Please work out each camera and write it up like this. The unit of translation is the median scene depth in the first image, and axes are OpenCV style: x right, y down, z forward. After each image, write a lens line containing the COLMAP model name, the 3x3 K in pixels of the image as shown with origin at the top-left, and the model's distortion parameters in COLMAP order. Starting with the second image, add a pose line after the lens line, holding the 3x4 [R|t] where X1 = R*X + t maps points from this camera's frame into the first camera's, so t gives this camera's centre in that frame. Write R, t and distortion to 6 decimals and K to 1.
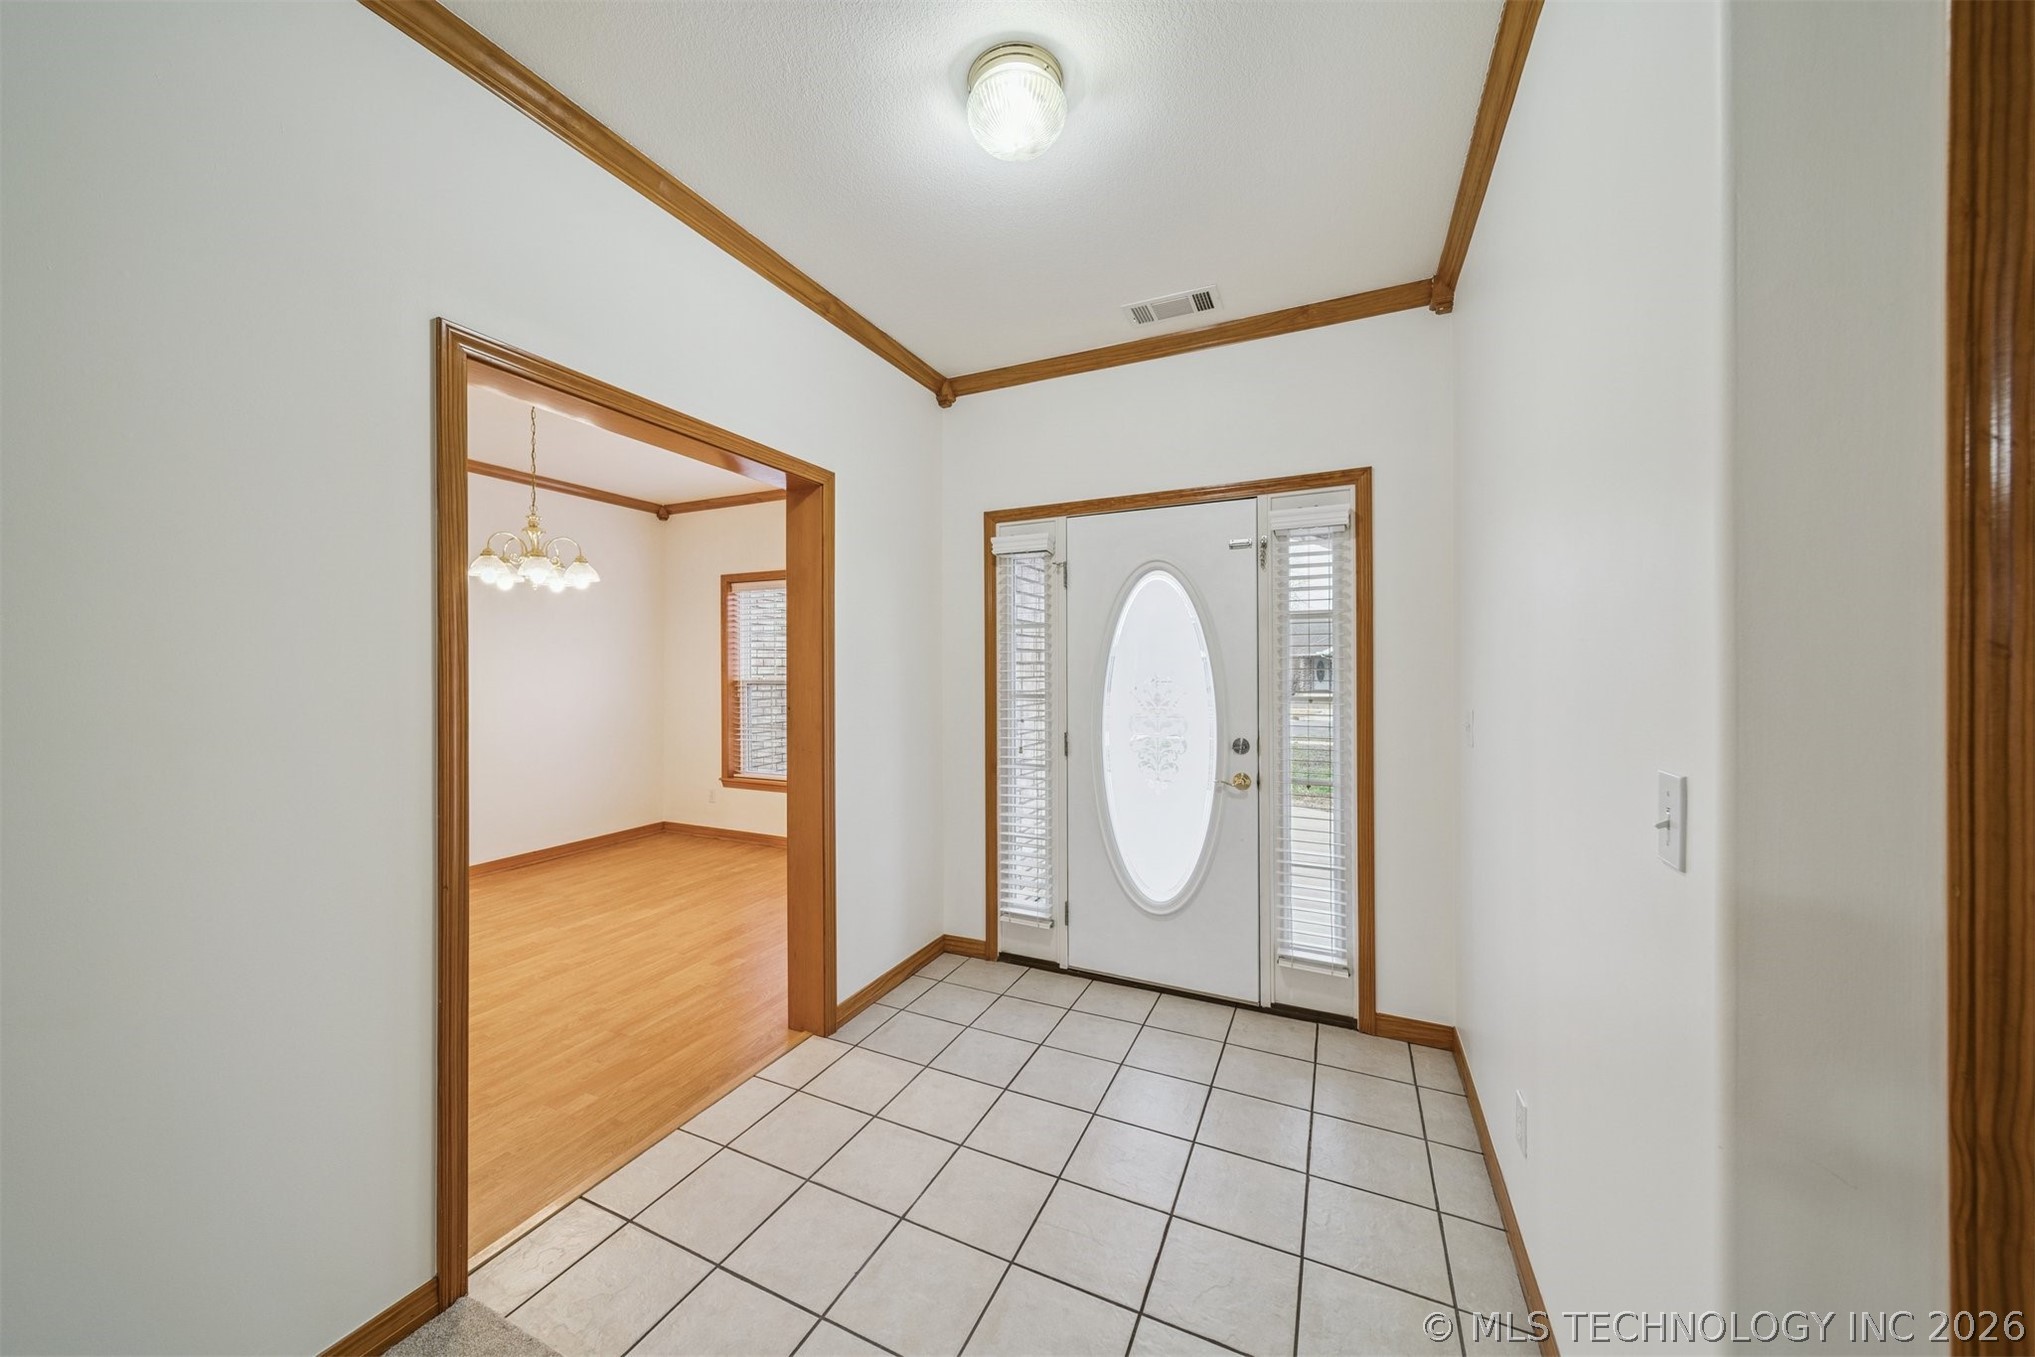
lens RADIAL K [[710.4, 0, 1005.1], [0, 710.4, 668.5], [0, 0, 1]] dist [0.008879, -0.001603]
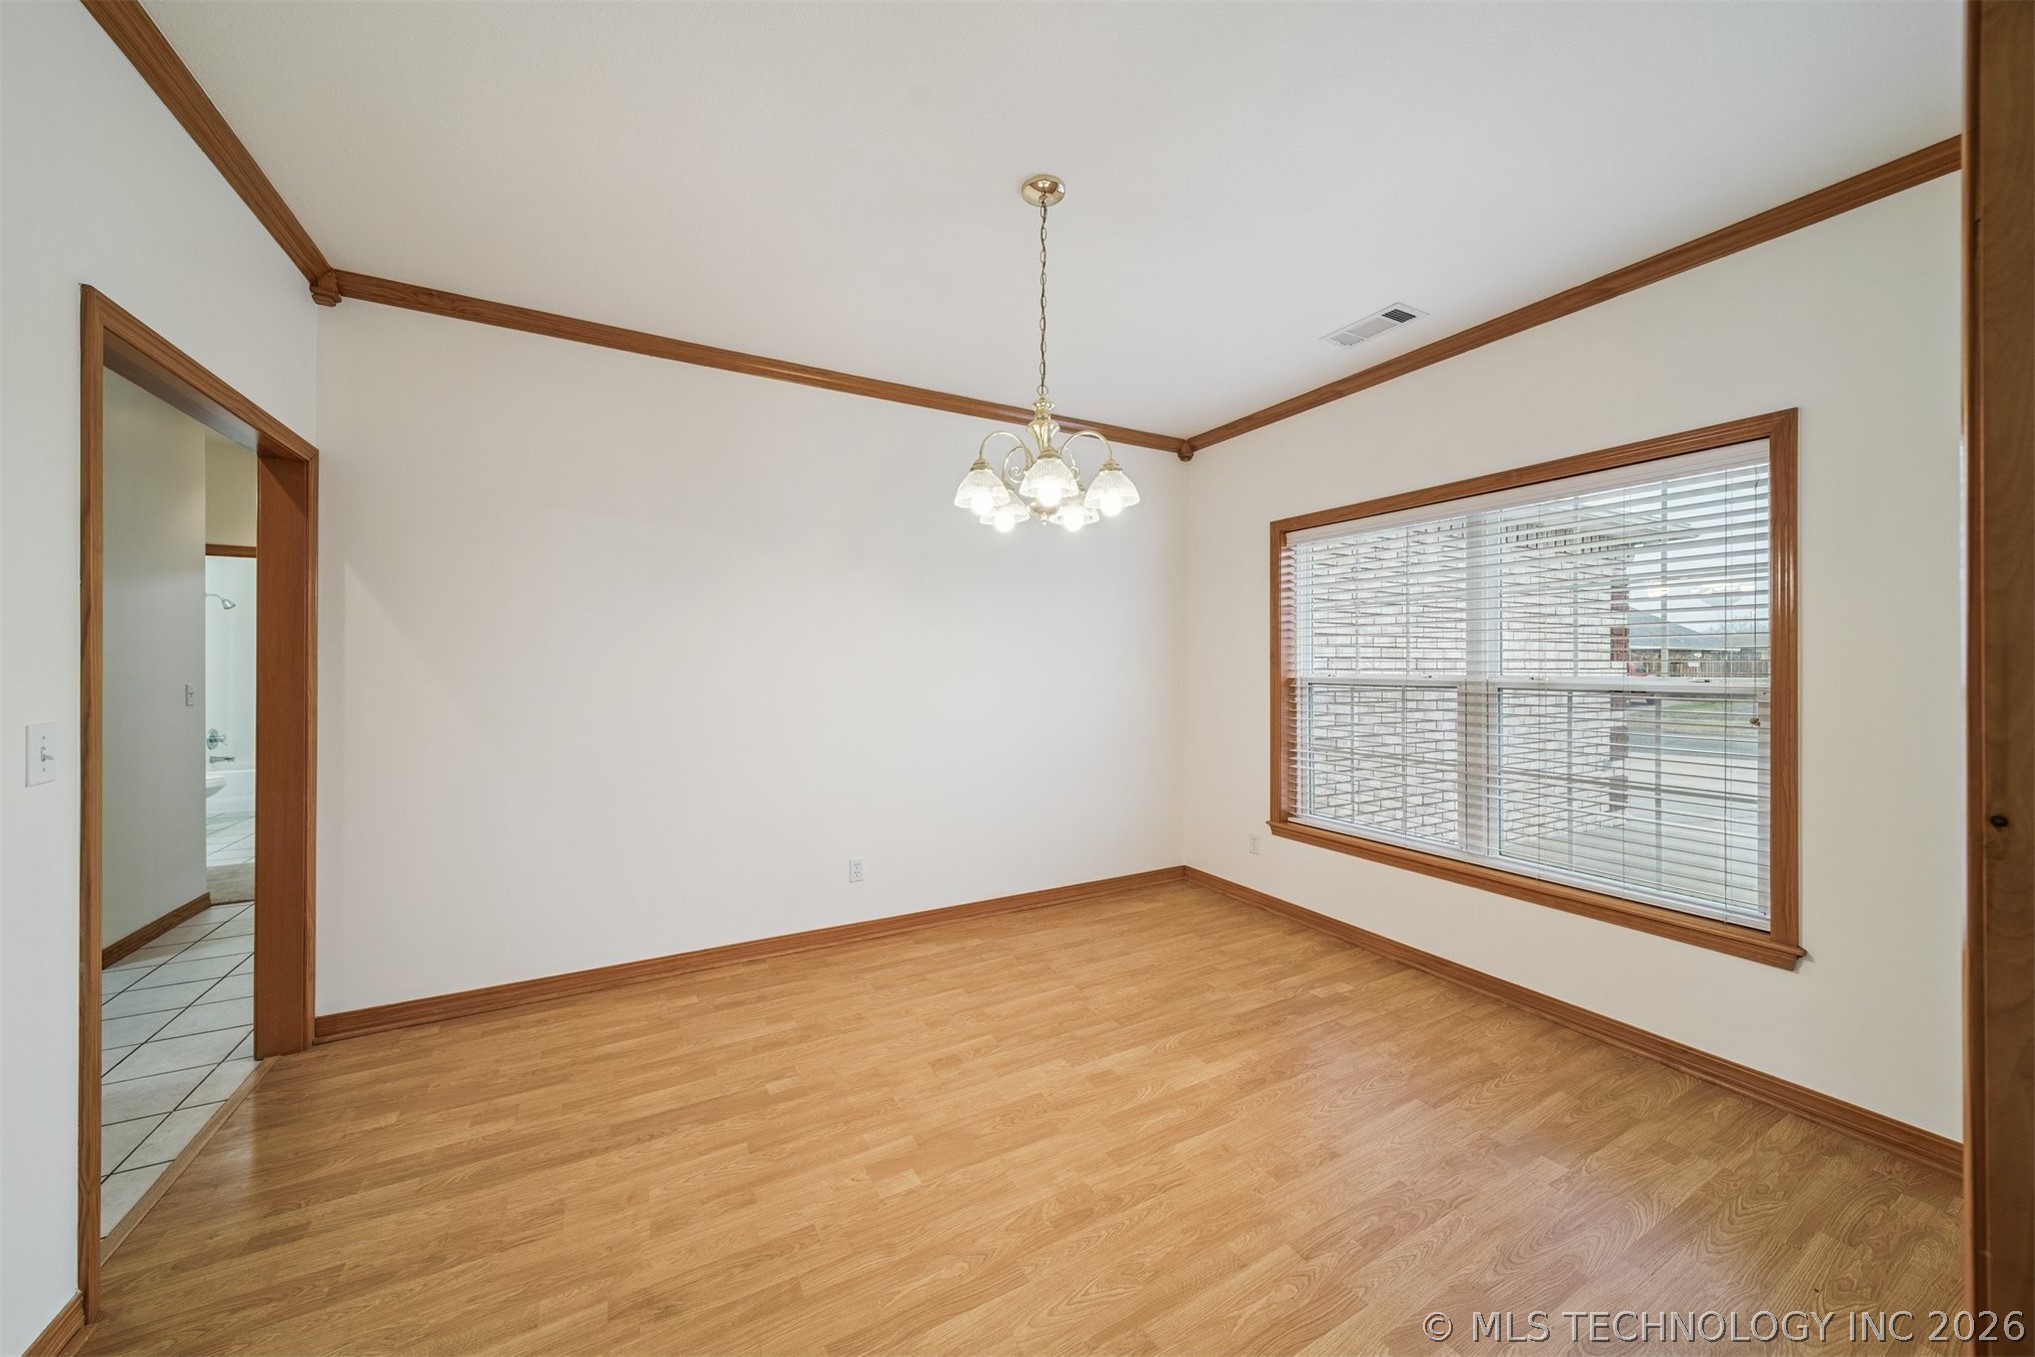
lens RADIAL K [[710.4, 0, 998.5], [0, 710.4, 661.7], [0, 0, 1]] dist [0.008879, -0.001603]
pose [[0.801604, 0.002132, -0.597852, -0.269423], [-0.003333, 0.999994, -0.000904, 0.004224], [0.597846, 0.002717, 0.801606, 0.403895]]
